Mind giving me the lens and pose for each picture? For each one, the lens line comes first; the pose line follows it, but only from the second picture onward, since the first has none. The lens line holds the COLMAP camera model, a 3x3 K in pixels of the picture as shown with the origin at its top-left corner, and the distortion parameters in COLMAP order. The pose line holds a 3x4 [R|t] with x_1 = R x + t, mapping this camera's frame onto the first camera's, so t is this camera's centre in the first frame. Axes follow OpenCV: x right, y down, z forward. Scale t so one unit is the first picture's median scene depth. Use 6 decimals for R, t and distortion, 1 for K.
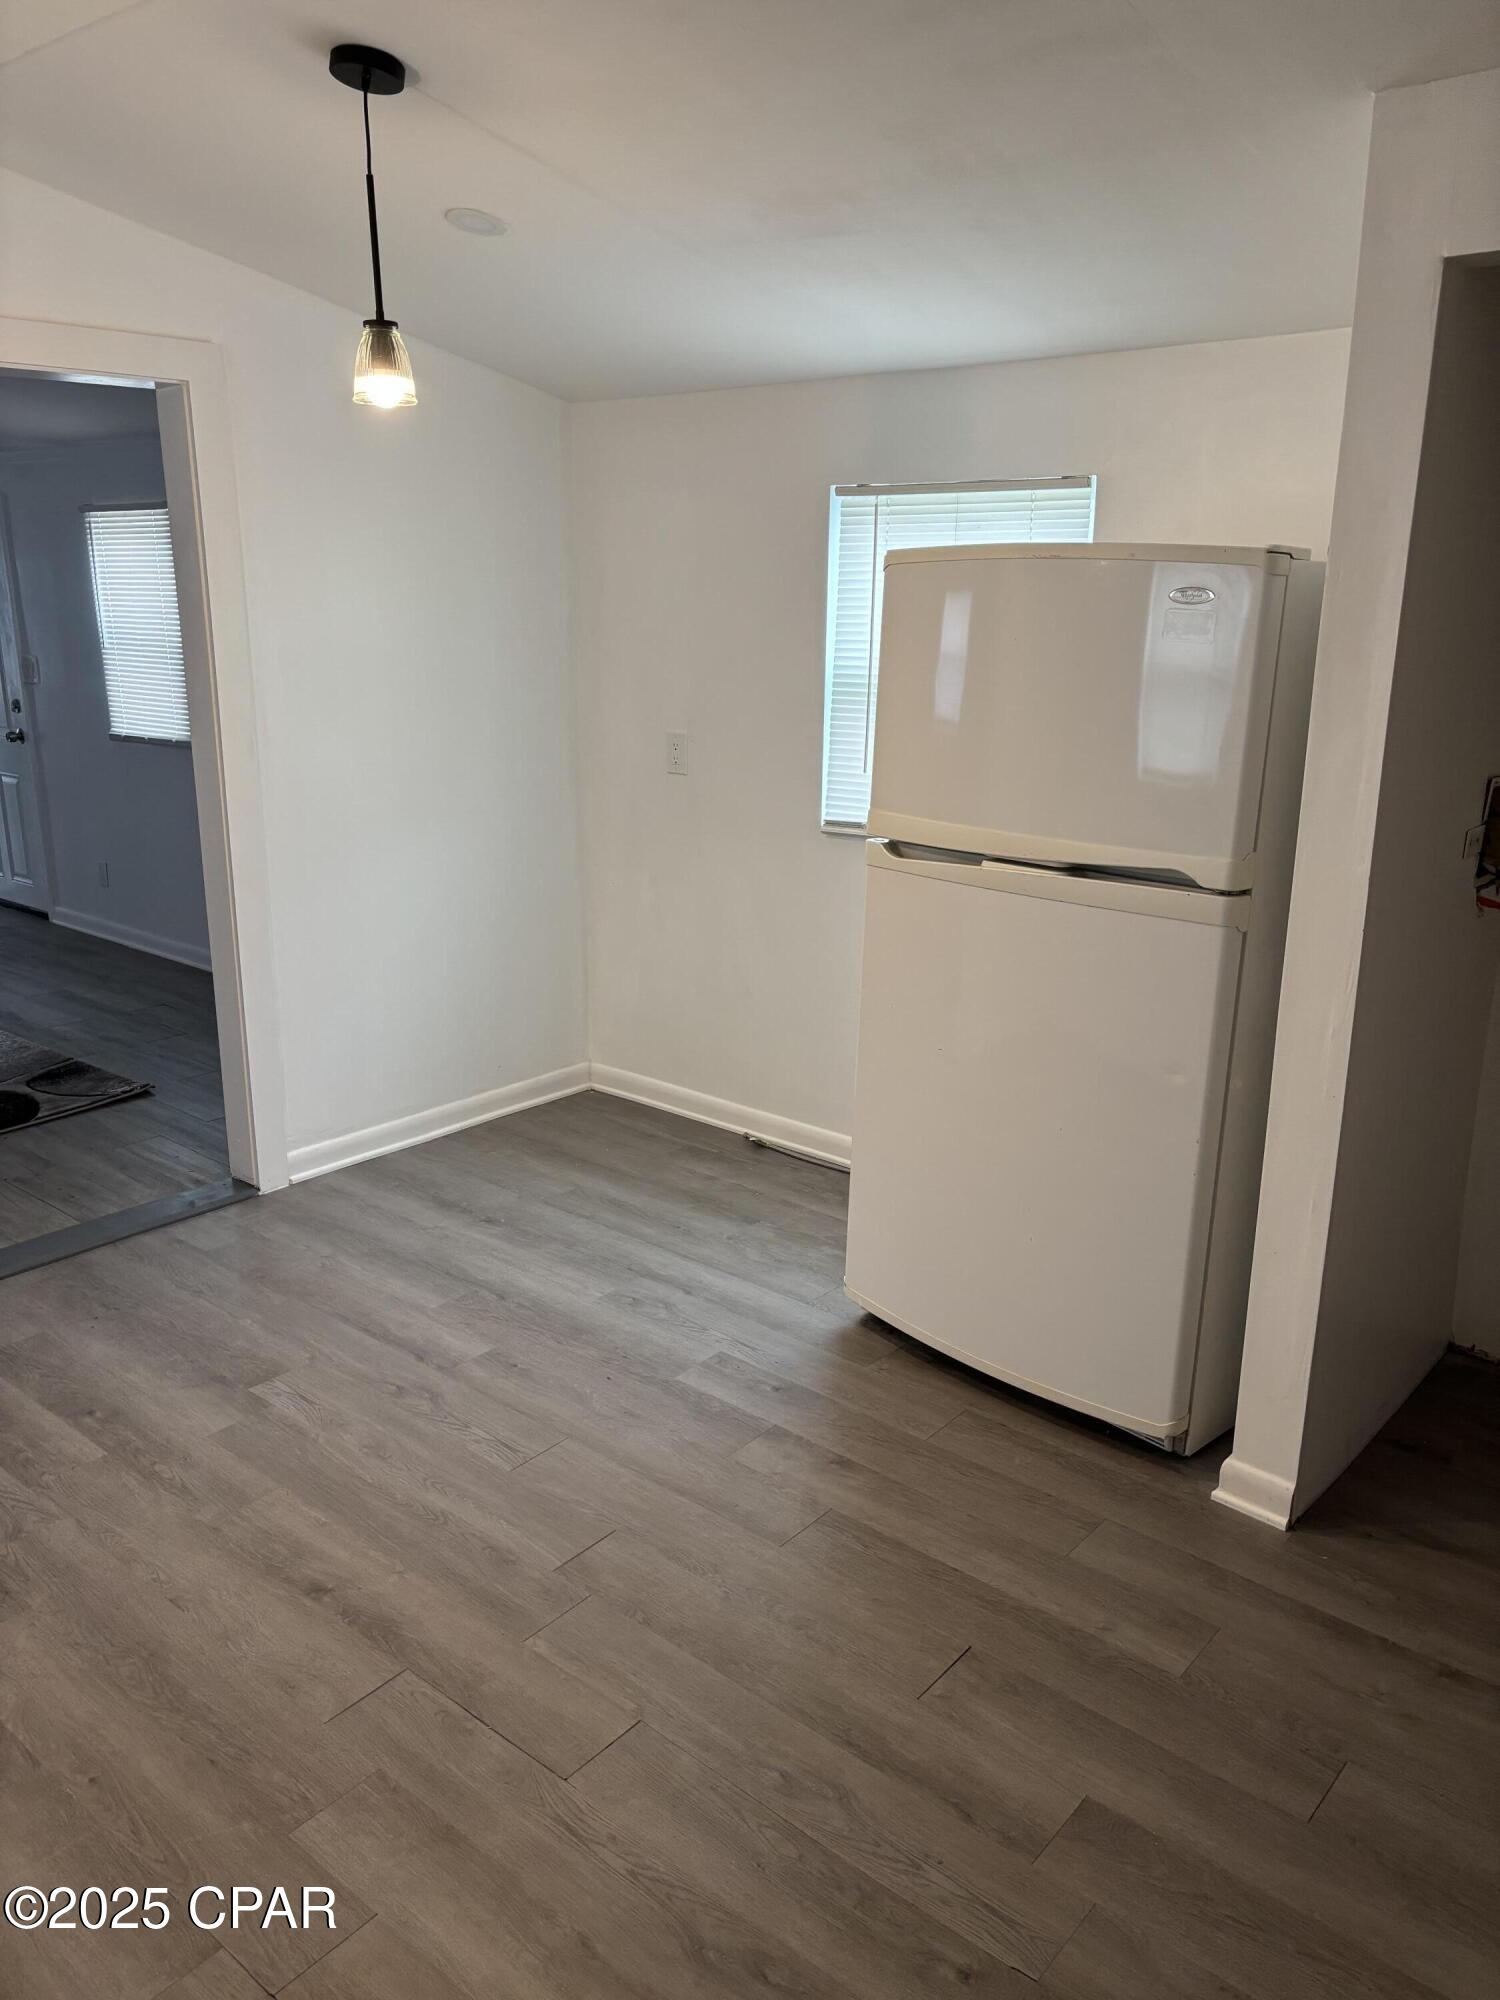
lens RADIAL K [[1497.1, 0, 750.0], [0, 1497.1, 1000.0], [0, 0, 1]] dist [-0.005335, -0.005032]
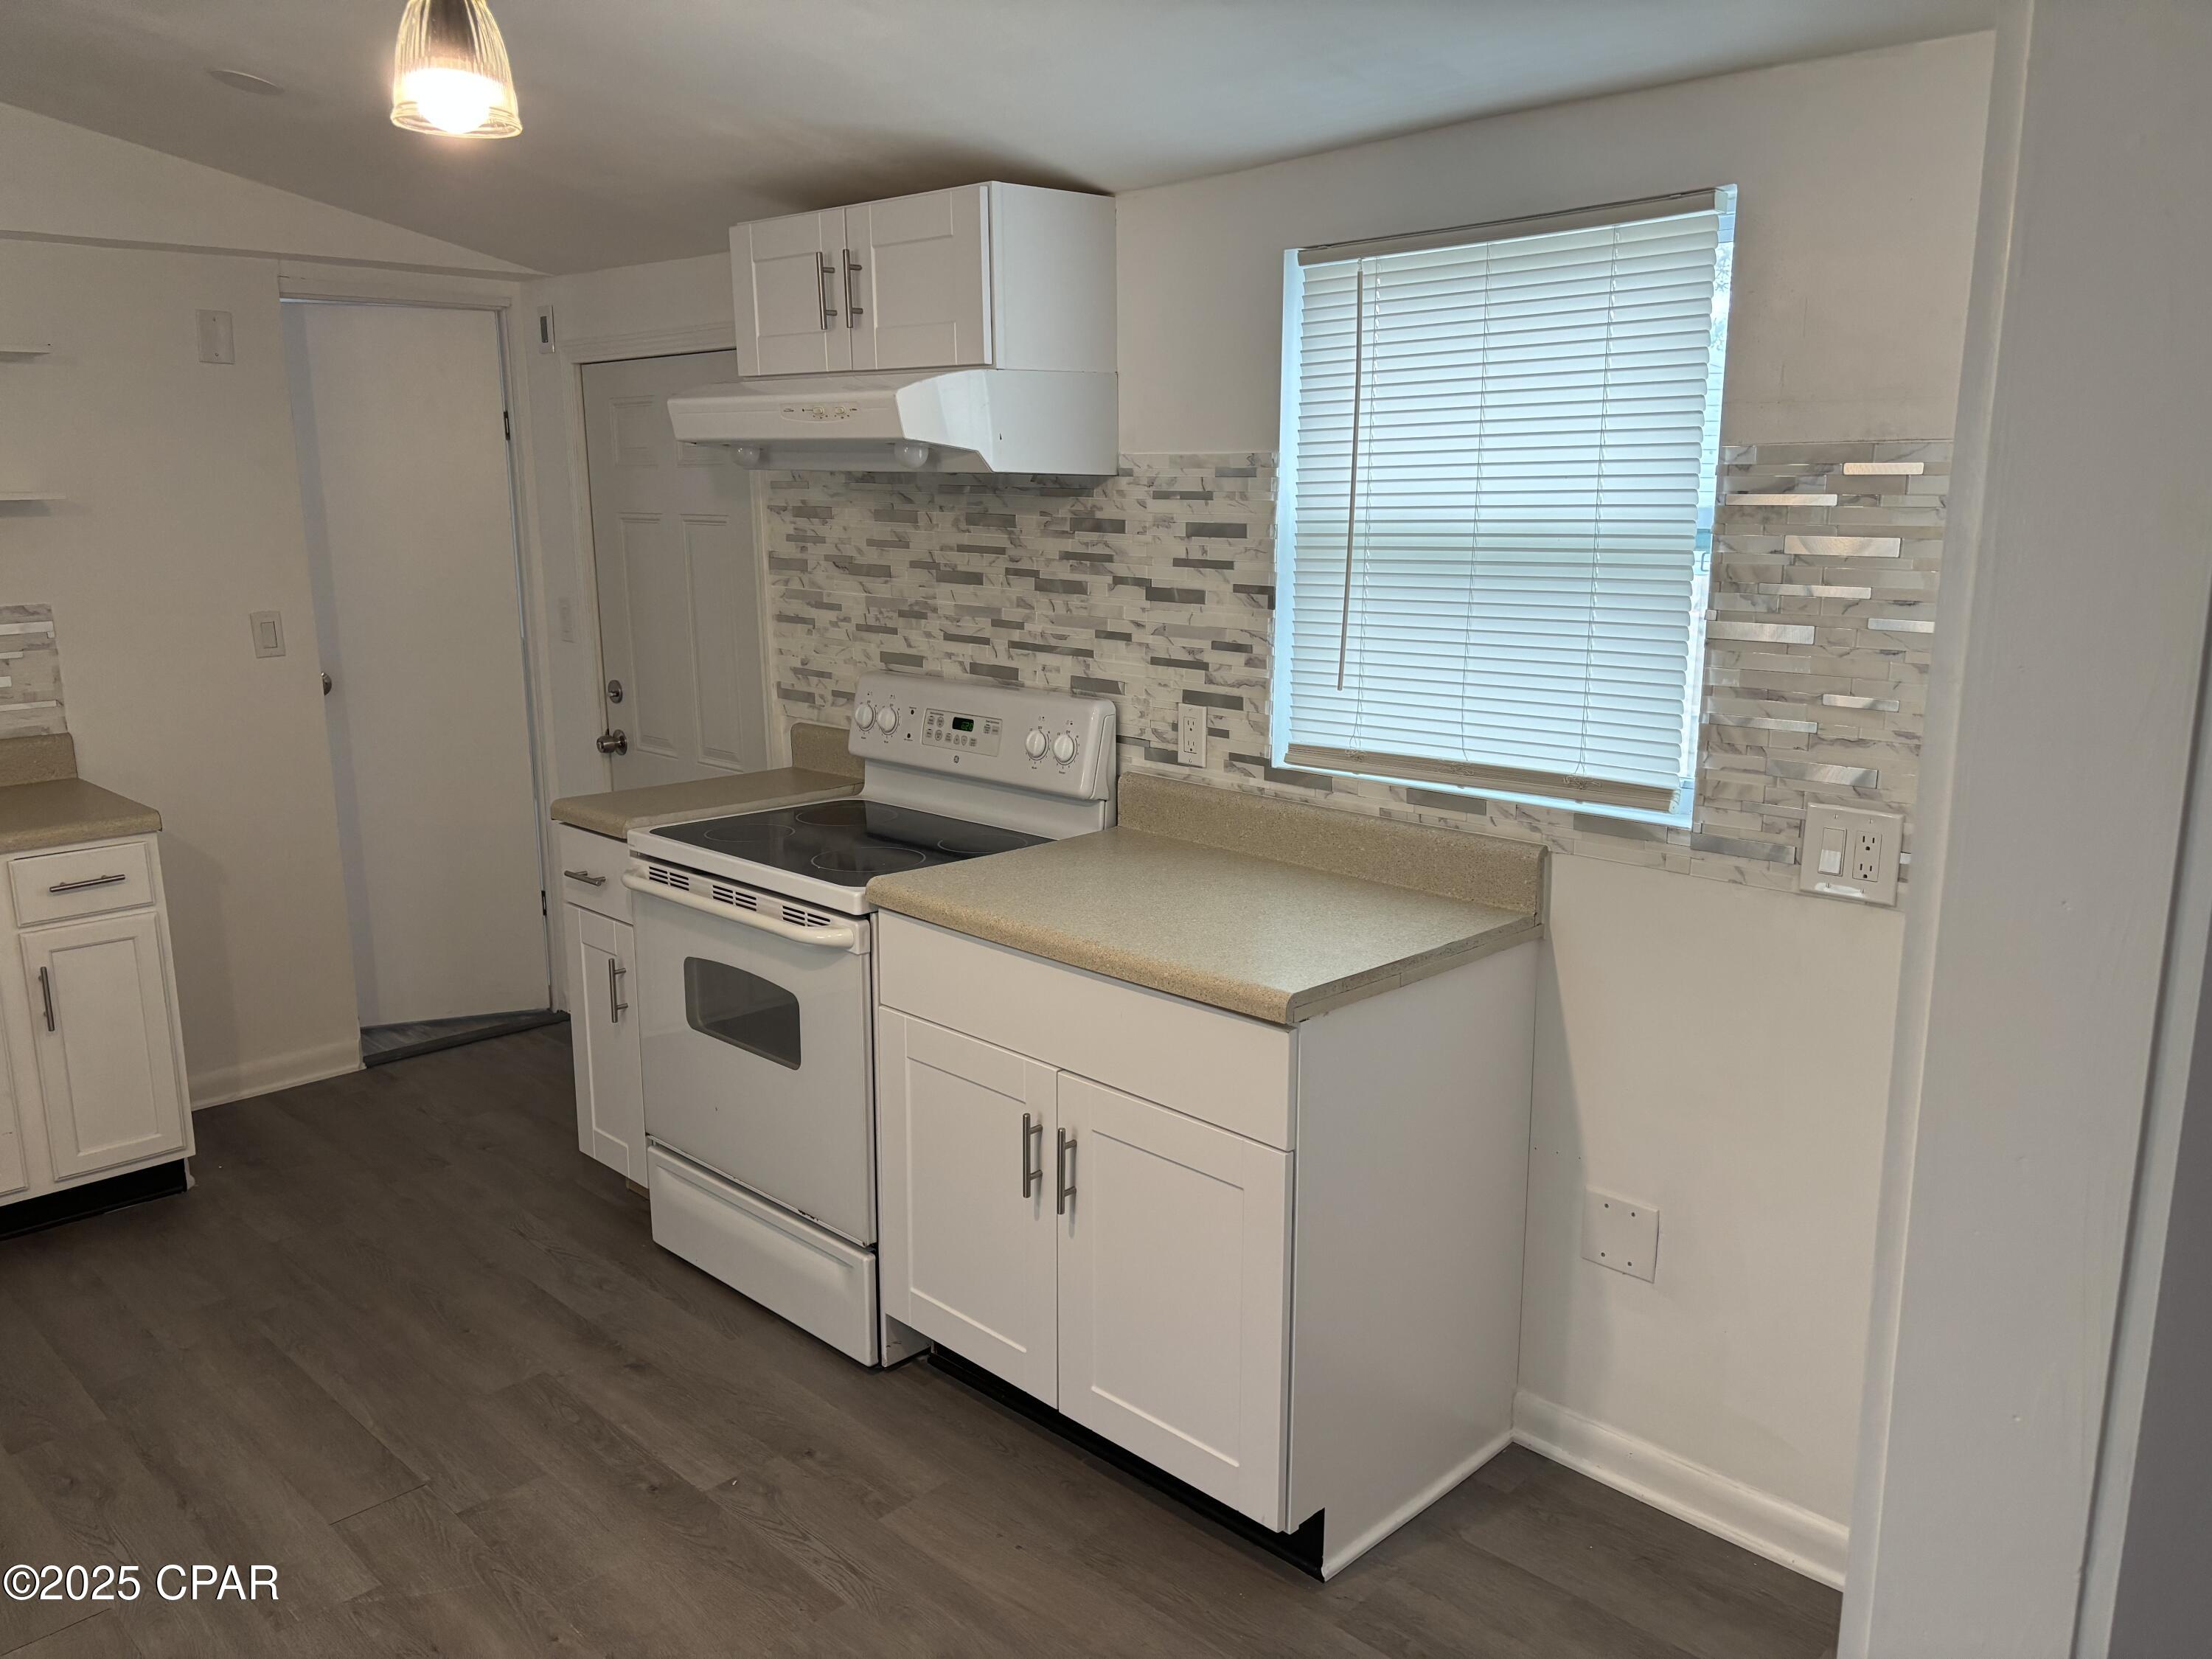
lens RADIAL K [[1676.3, 0, 1106.0], [0, 1676.3, 829.5], [0, 0, 1]] dist [0.058386, -0.068352]
pose [[-0.996820, -0.022743, 0.076371, -0.763314], [0.015348, 0.885662, 0.464077, -0.422568], [-0.078194, 0.463774, -0.882496, 1.486685]]
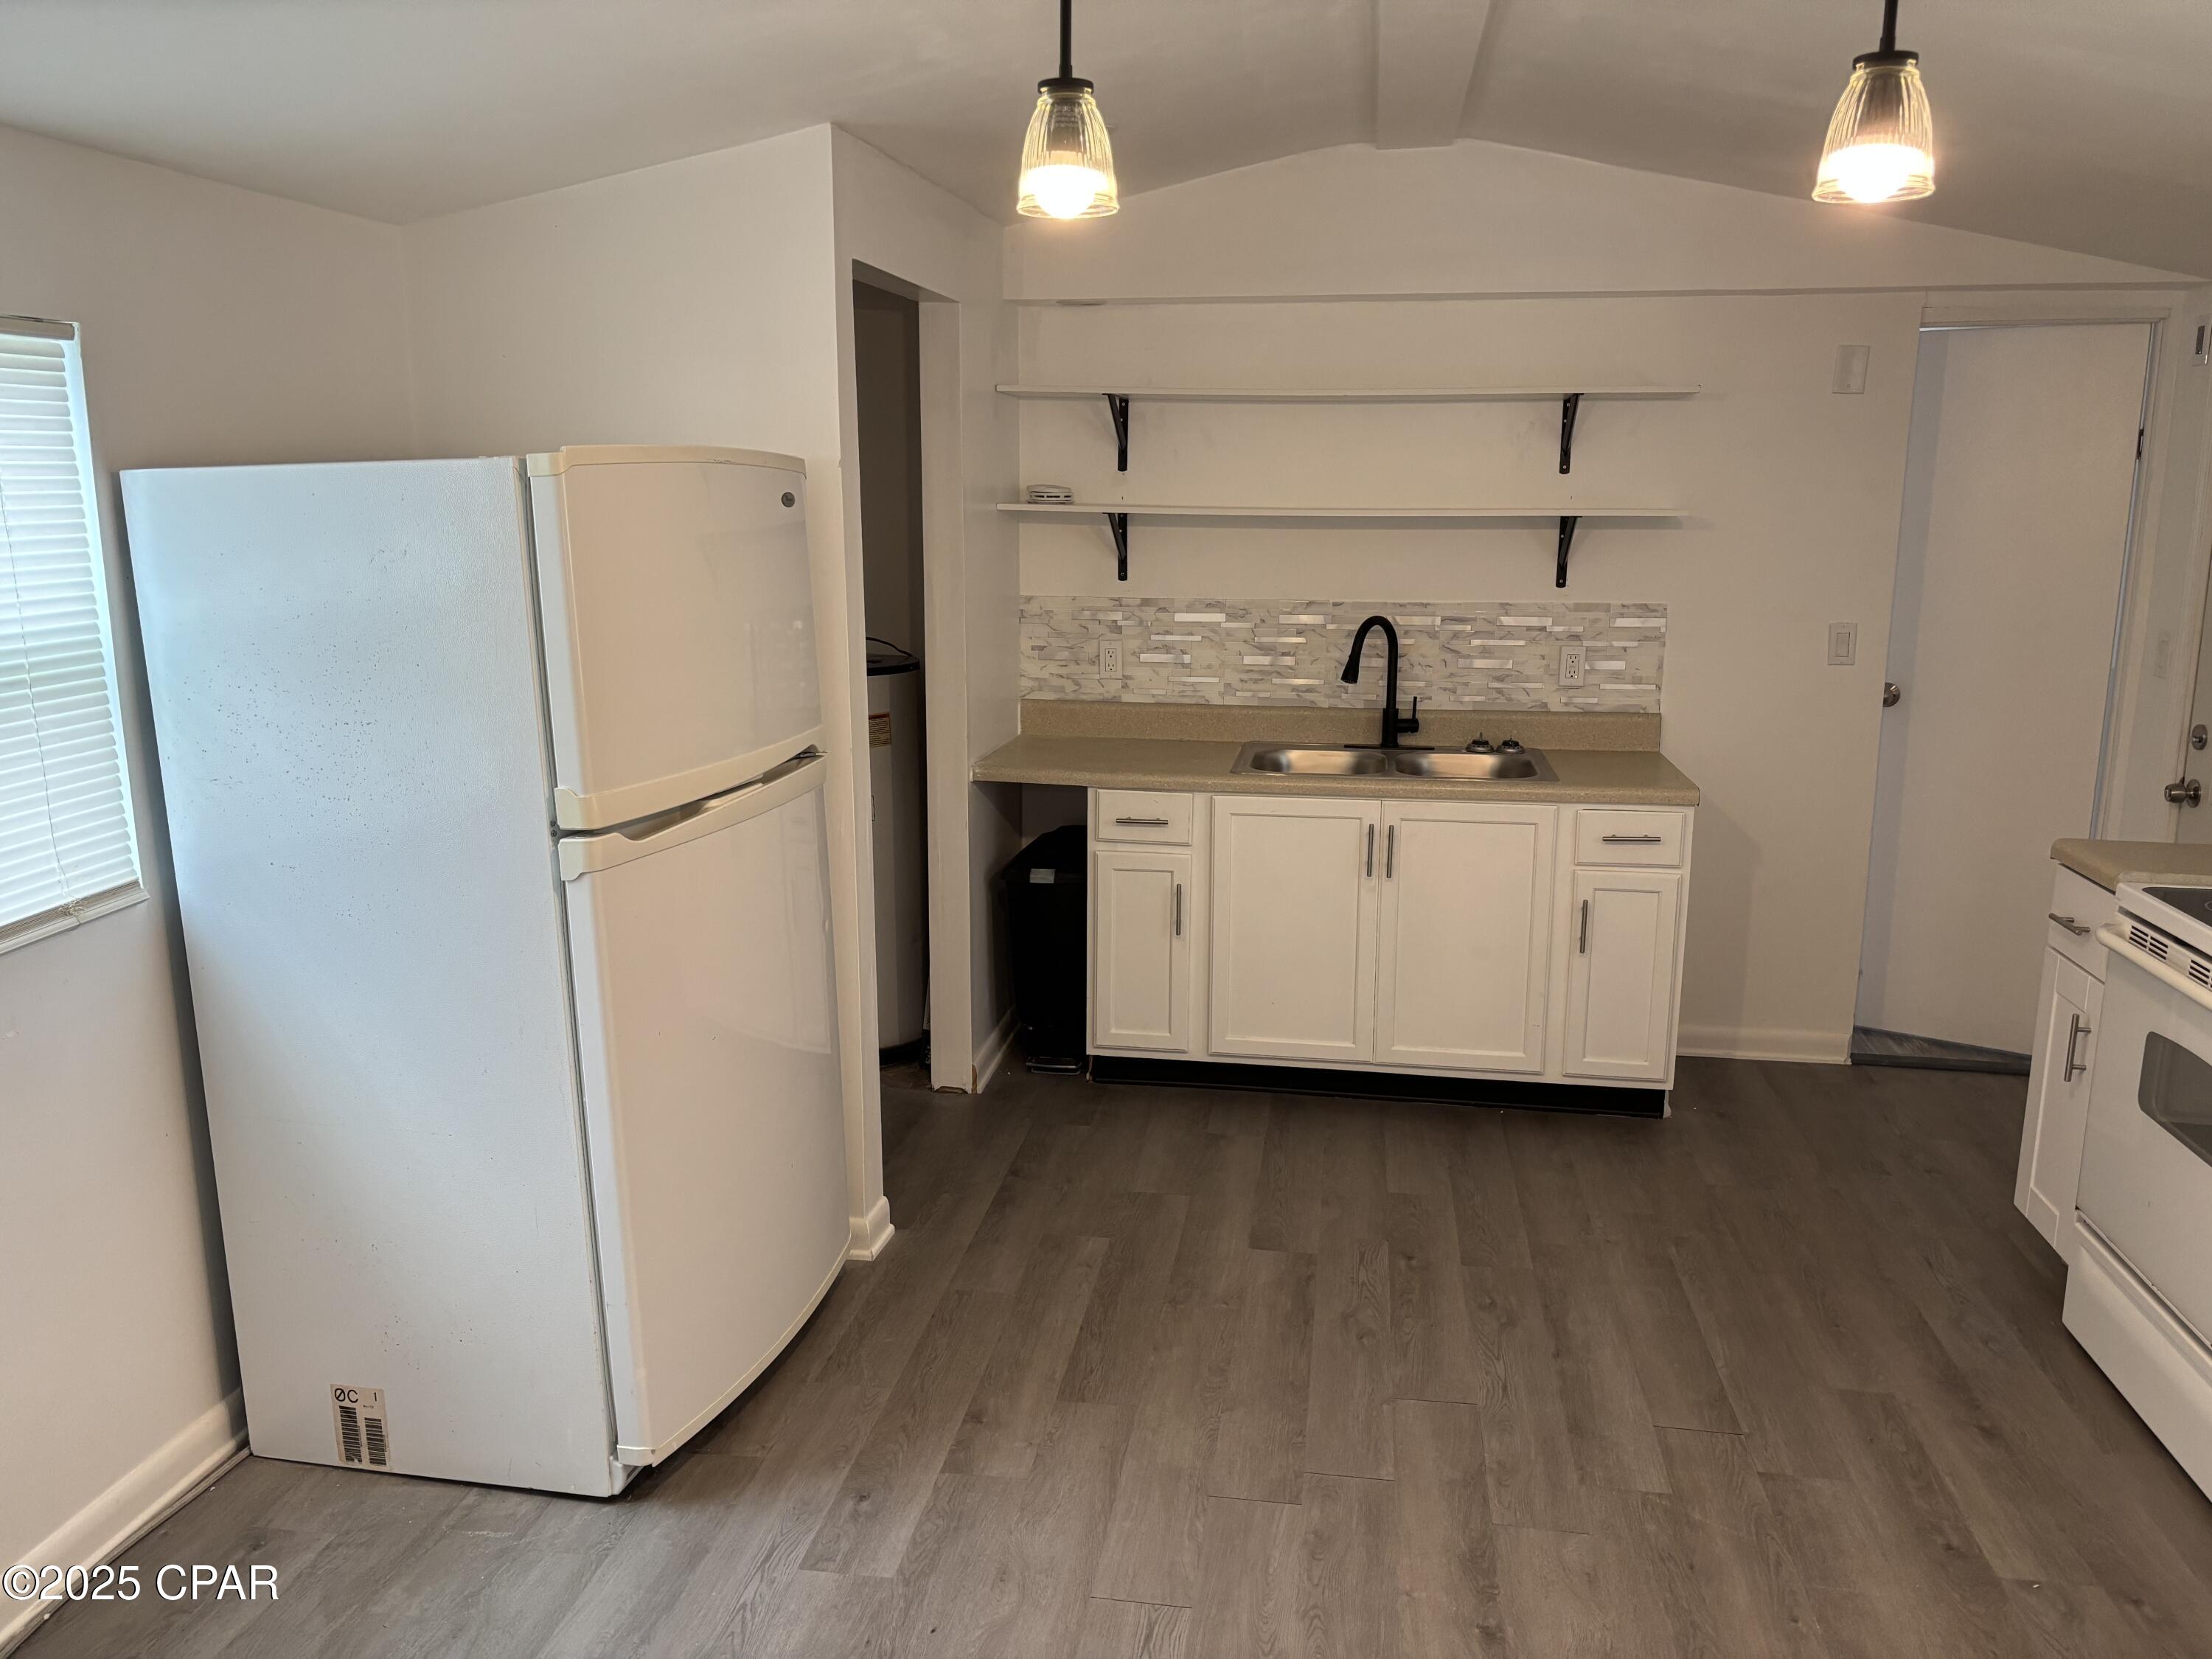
lens RADIAL K [[1685.7, 0, 1106.8], [0, 1685.7, 814.5], [0, 0, 1]] dist [0.004355, 0.031990]
pose [[-0.521171, -0.177564, 0.834776, -0.932362], [0.221135, 0.916618, 0.333032, -0.432973], [-0.824306, 0.358165, -0.438449, 1.477627]]
